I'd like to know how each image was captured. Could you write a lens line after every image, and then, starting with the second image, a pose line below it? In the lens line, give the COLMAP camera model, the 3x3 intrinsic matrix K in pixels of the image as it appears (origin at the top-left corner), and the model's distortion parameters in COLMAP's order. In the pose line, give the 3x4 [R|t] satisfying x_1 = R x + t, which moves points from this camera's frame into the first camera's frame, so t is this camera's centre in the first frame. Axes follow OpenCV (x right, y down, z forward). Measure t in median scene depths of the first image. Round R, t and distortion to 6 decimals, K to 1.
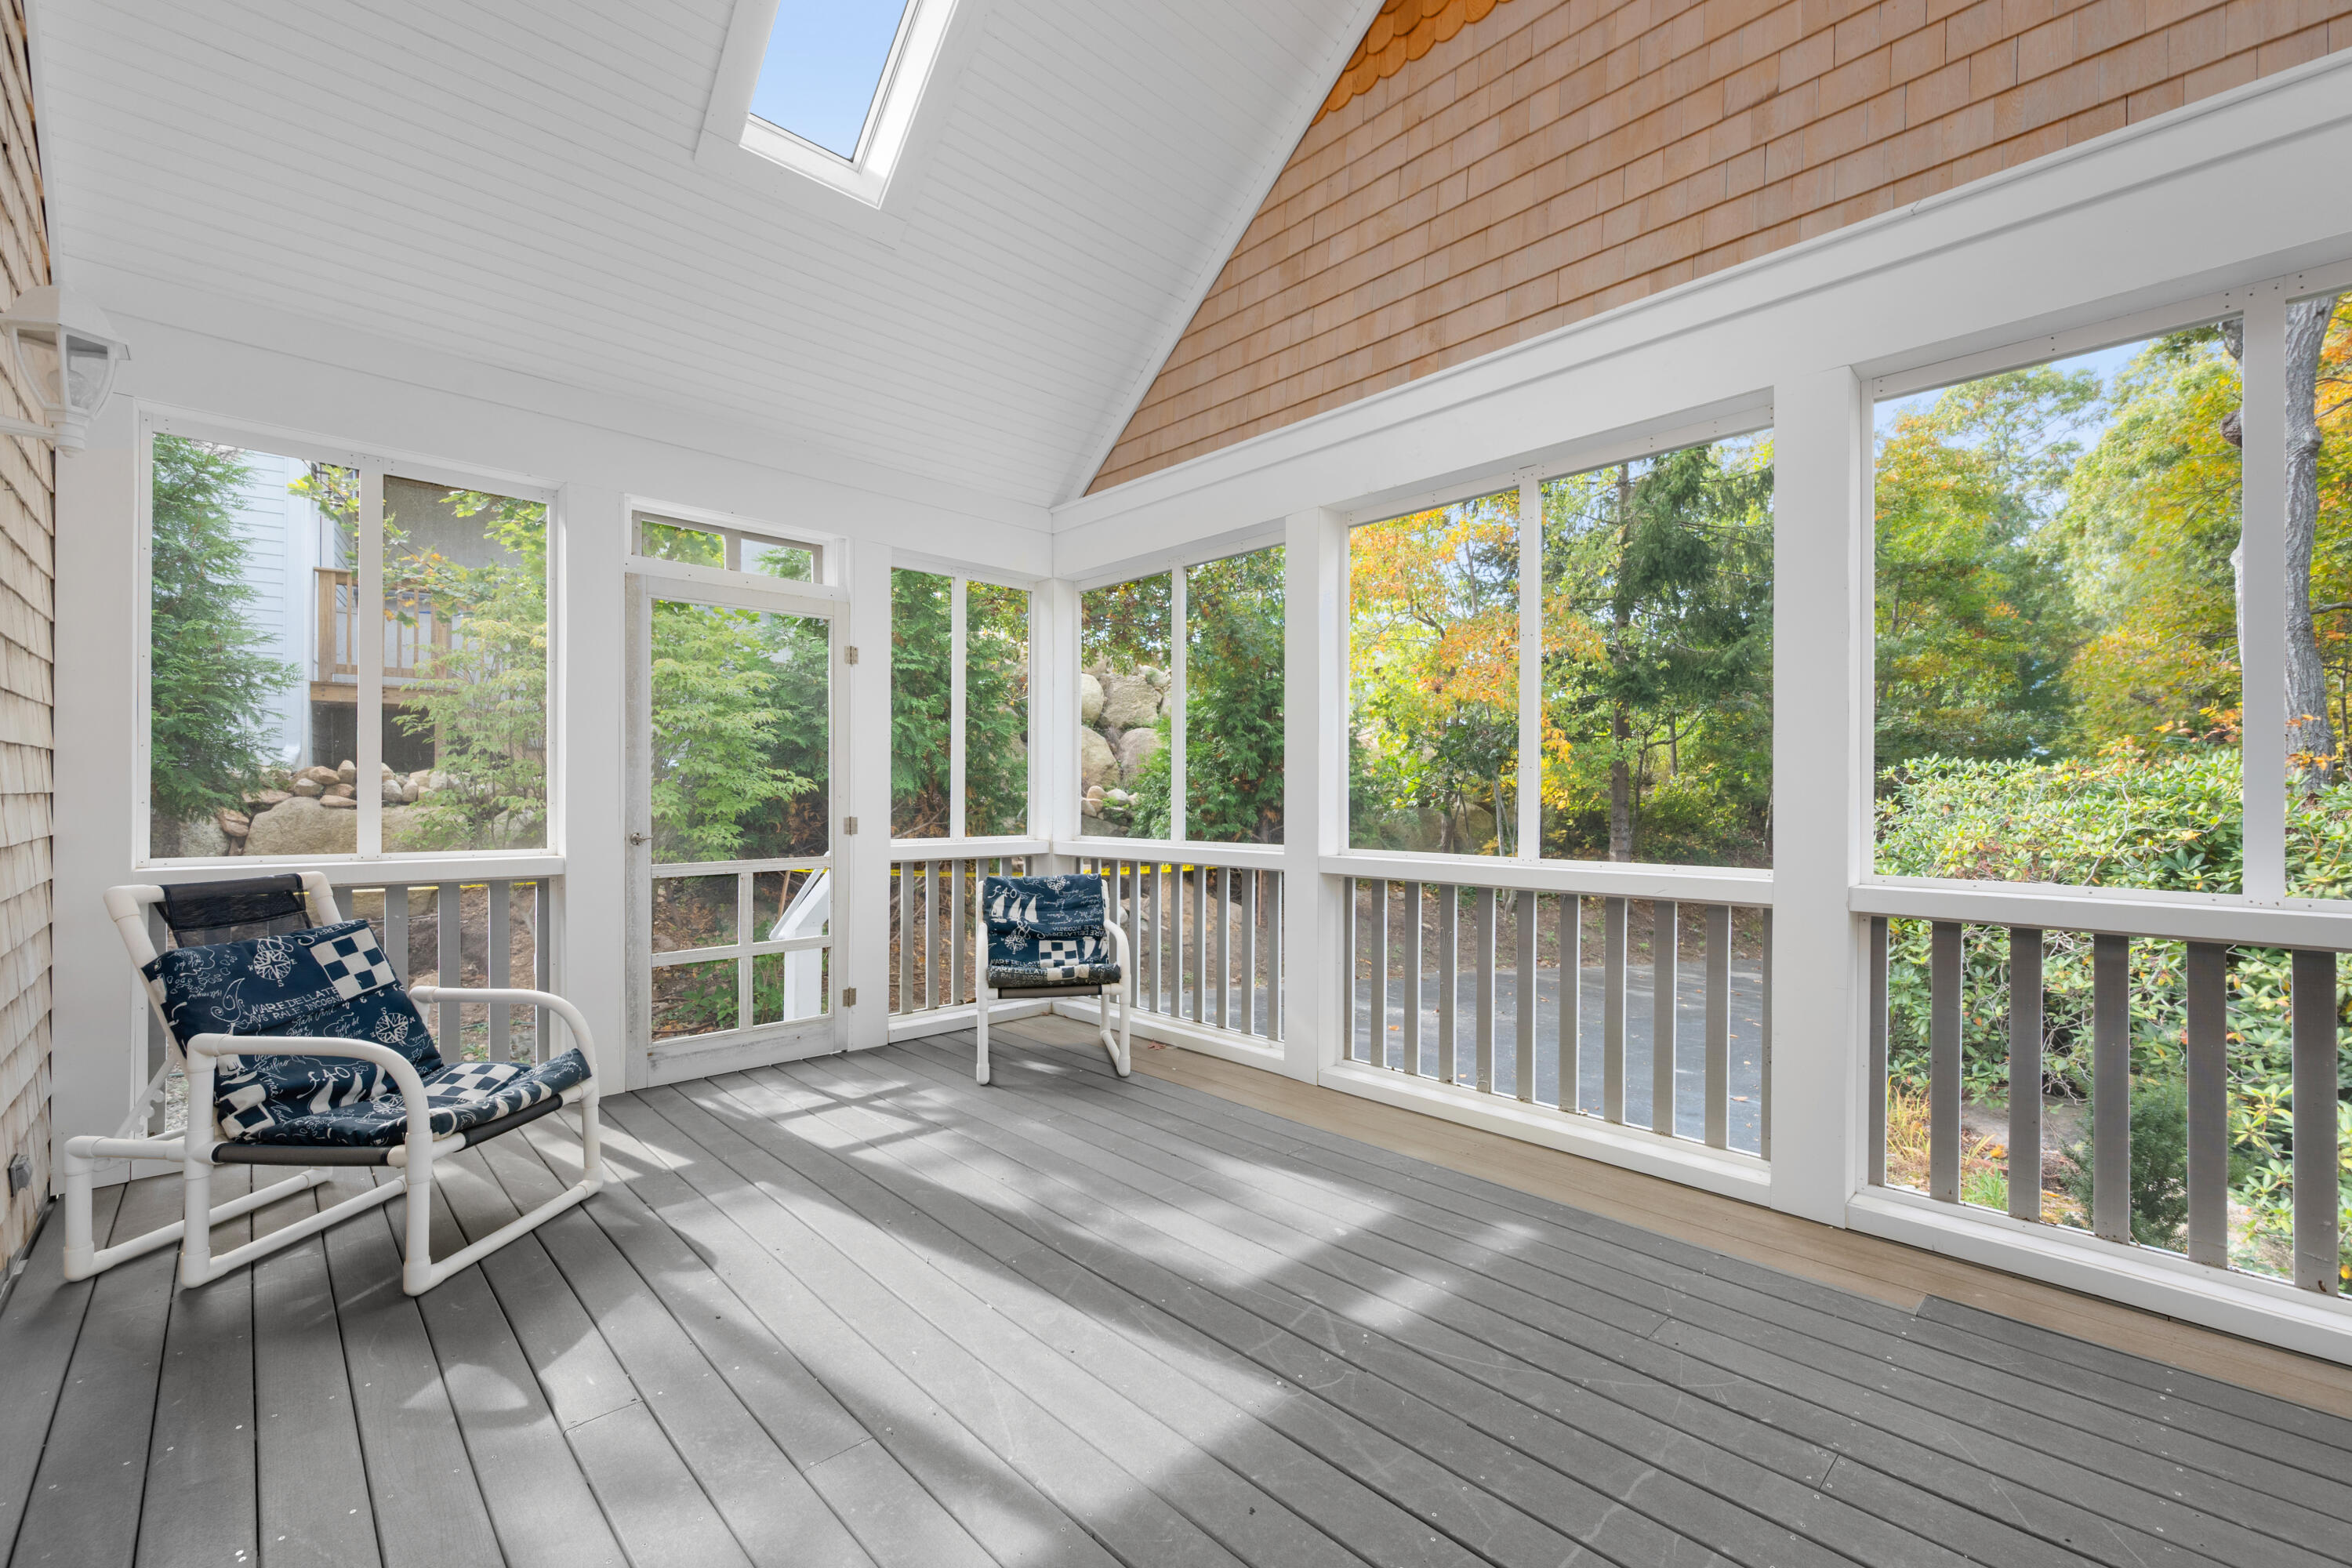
lens RADIAL K [[1005.7, 0, 1181.9], [0, 1005.7, 789.9], [0, 0, 1]] dist [0.000305, -0.000309]
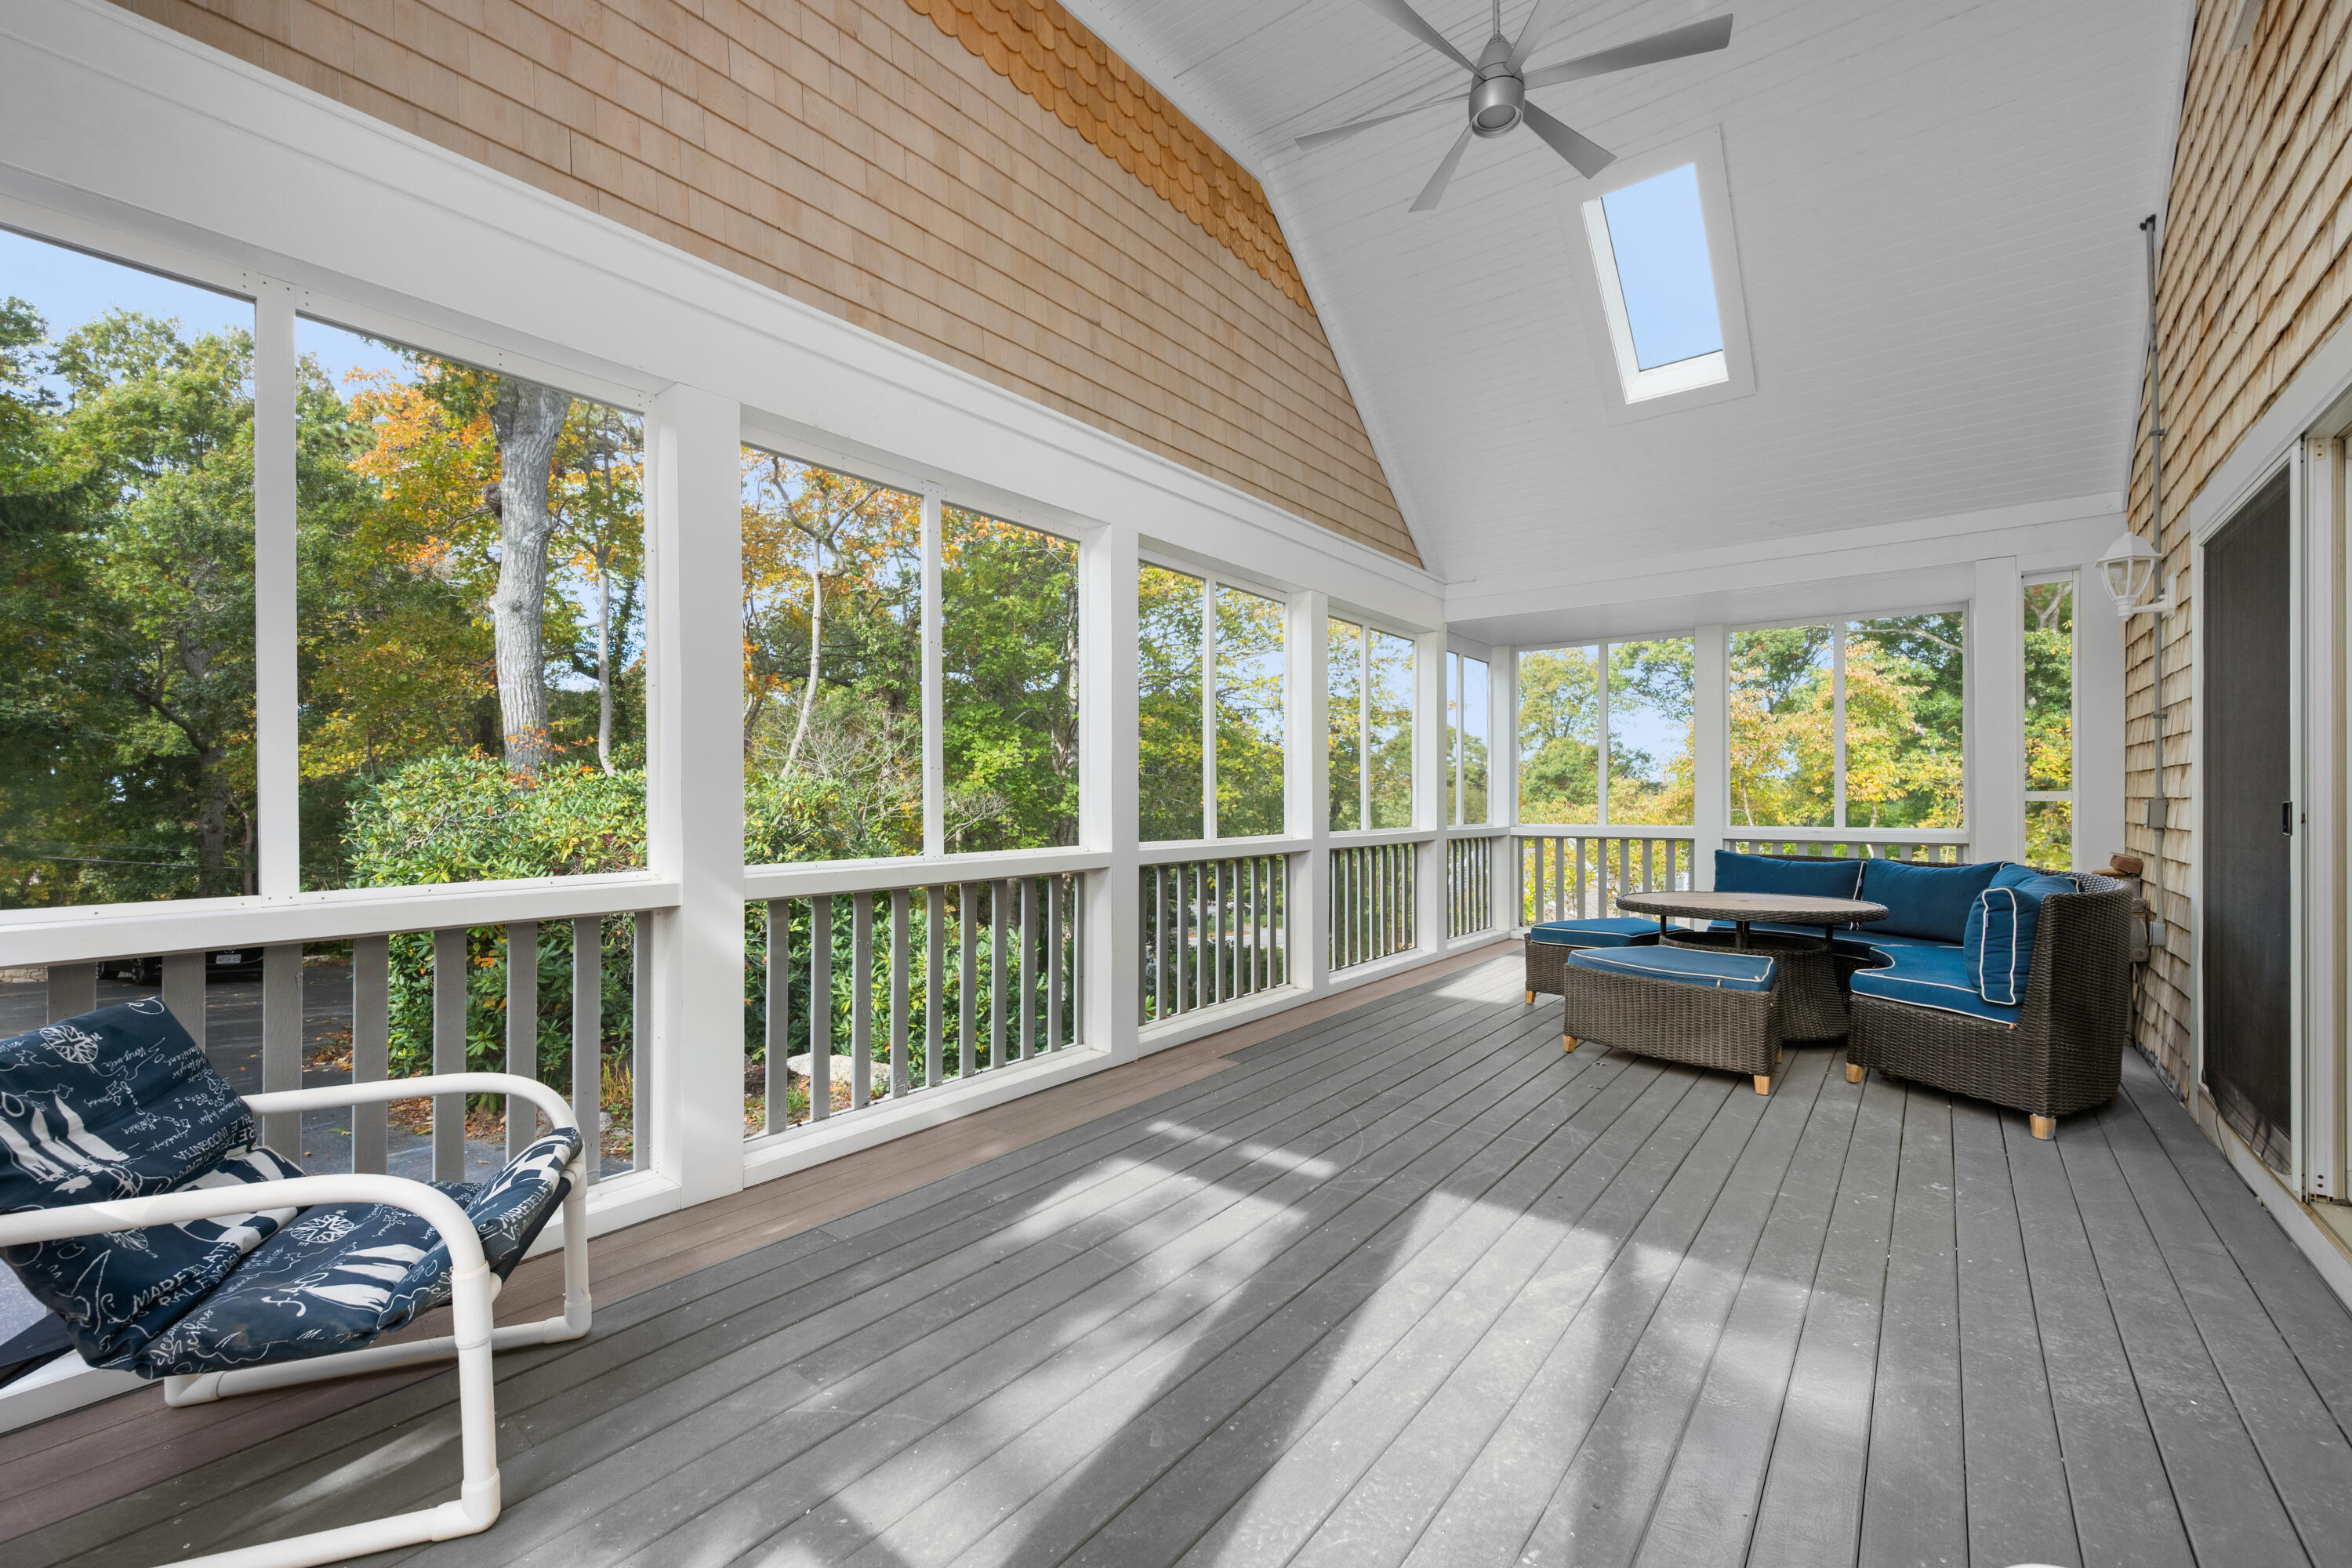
lens RADIAL K [[1005.7, 0, 1181.9], [0, 1005.7, 789.9], [0, 0, 1]] dist [0.000305, -0.000309]
pose [[-0.173298, 0.003374, 0.984864, -0.913626], [-0.005131, 0.999977, -0.004329, 0.004694], [-0.984856, -0.005804, -0.173277, 1.148932]]
